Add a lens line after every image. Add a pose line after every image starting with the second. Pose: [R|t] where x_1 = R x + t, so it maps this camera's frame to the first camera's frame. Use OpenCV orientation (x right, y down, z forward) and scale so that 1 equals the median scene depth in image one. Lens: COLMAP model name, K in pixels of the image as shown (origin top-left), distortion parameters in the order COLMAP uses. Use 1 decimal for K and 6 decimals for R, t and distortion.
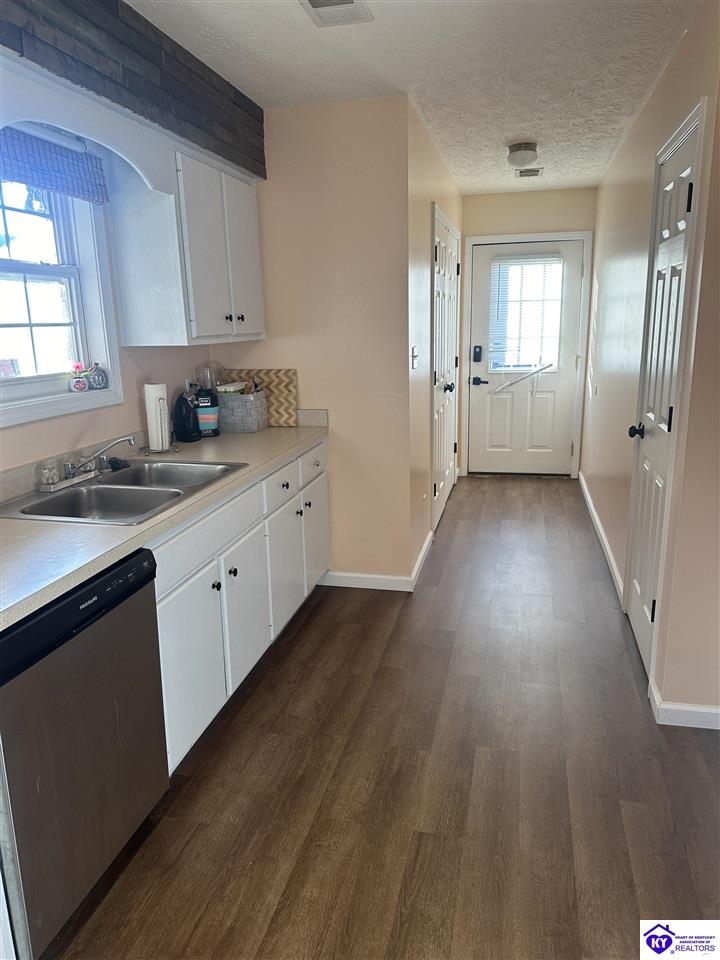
lens RADIAL K [[666.4, 0, 360.0], [0, 666.4, 480.0], [0, 0, 1]] dist [0.101540, -0.159870]
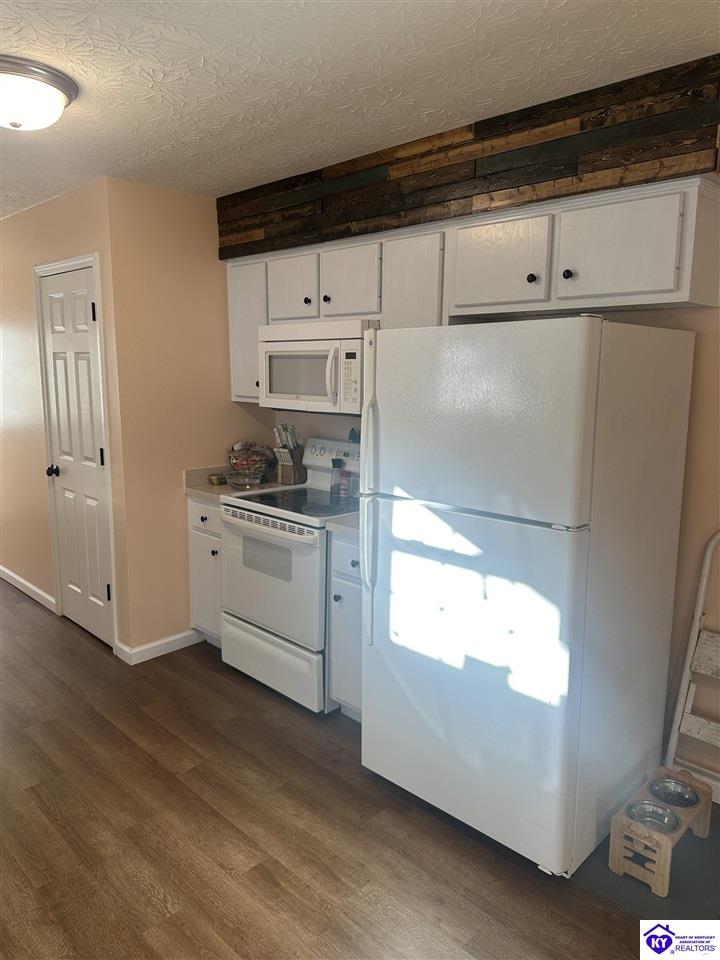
lens RADIAL K [[684.6, 0, 349.5], [0, 684.6, 480.2], [0, 0, 1]] dist [0.101535, -0.106004]
pose [[0.529457, -0.115896, 0.840383, -0.438000], [0.177890, 0.983767, 0.023596, 0.015557], [-0.829476, 0.137003, 0.541479, -0.208480]]
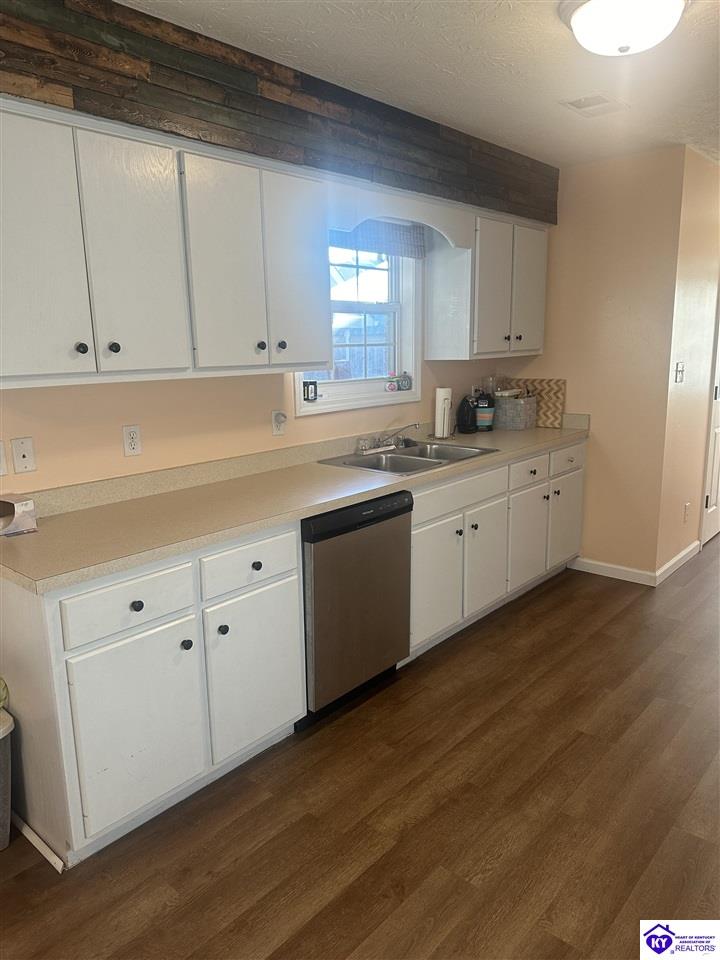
lens RADIAL K [[684.6, 0, 349.5], [0, 684.6, 480.2], [0, 0, 1]] dist [0.101535, -0.106004]
pose [[0.876739, 0.099734, -0.470513, 0.192169], [-0.109123, 0.994001, 0.007360, 0.050946], [0.468425, 0.044891, 0.882362, -0.289921]]
